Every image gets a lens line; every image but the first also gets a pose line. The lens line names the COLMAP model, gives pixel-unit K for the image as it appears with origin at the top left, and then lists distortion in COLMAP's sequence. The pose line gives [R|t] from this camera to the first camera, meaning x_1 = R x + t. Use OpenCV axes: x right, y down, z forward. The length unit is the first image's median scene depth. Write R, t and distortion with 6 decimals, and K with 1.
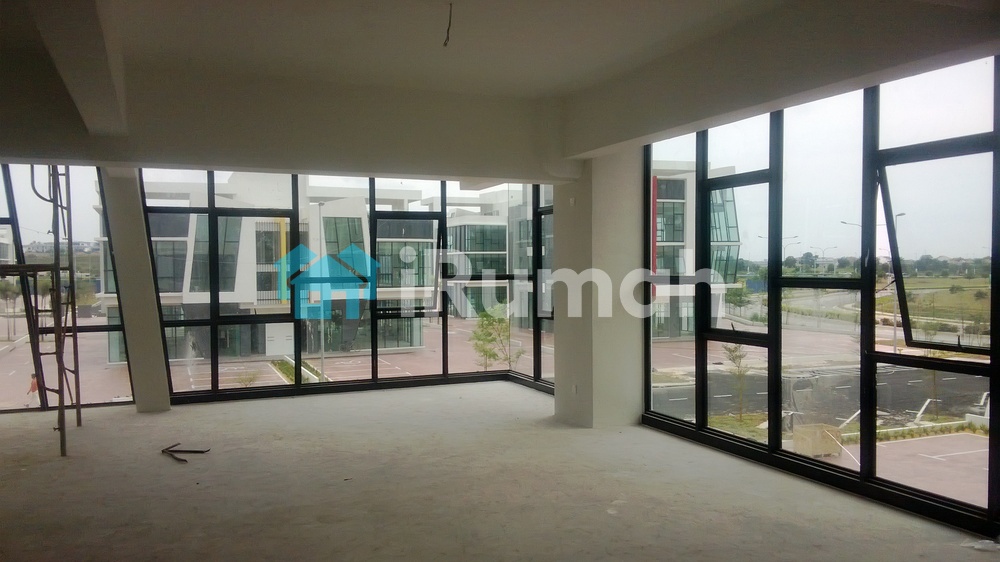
lens RADIAL K [[839.8, 0, 500.0], [0, 839.8, 281.0], [0, 0, 1]] dist [0.065342, -0.001471]
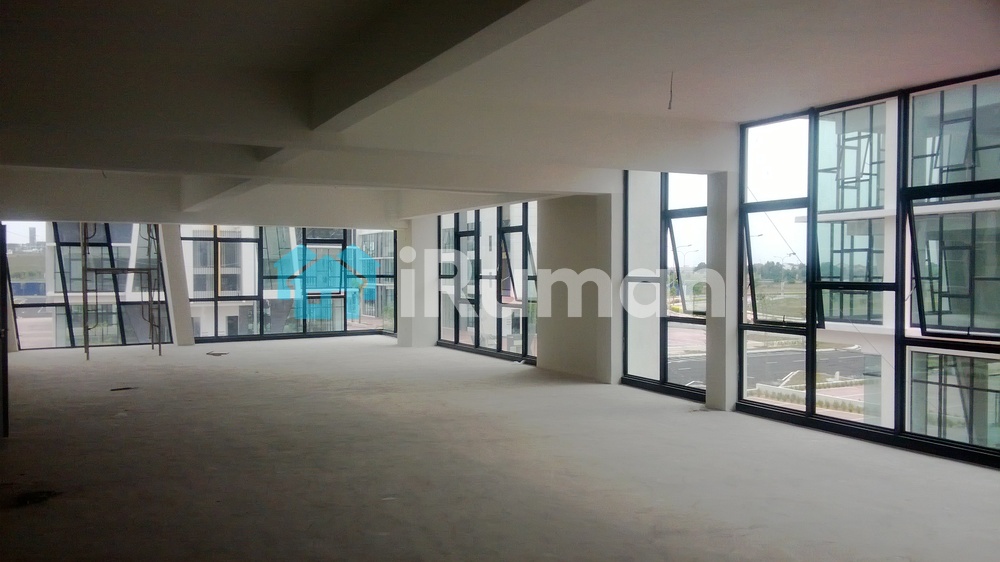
lens RADIAL K [[839.8, 0, 500.0], [0, 839.8, 281.0], [0, 0, 1]] dist [0.065342, -0.001471]
pose [[0.996732, 0.011890, 0.079899, 0.117617], [-0.011688, 0.999927, -0.003001, 0.006221], [-0.079929, 0.002057, 0.996798, -0.801834]]
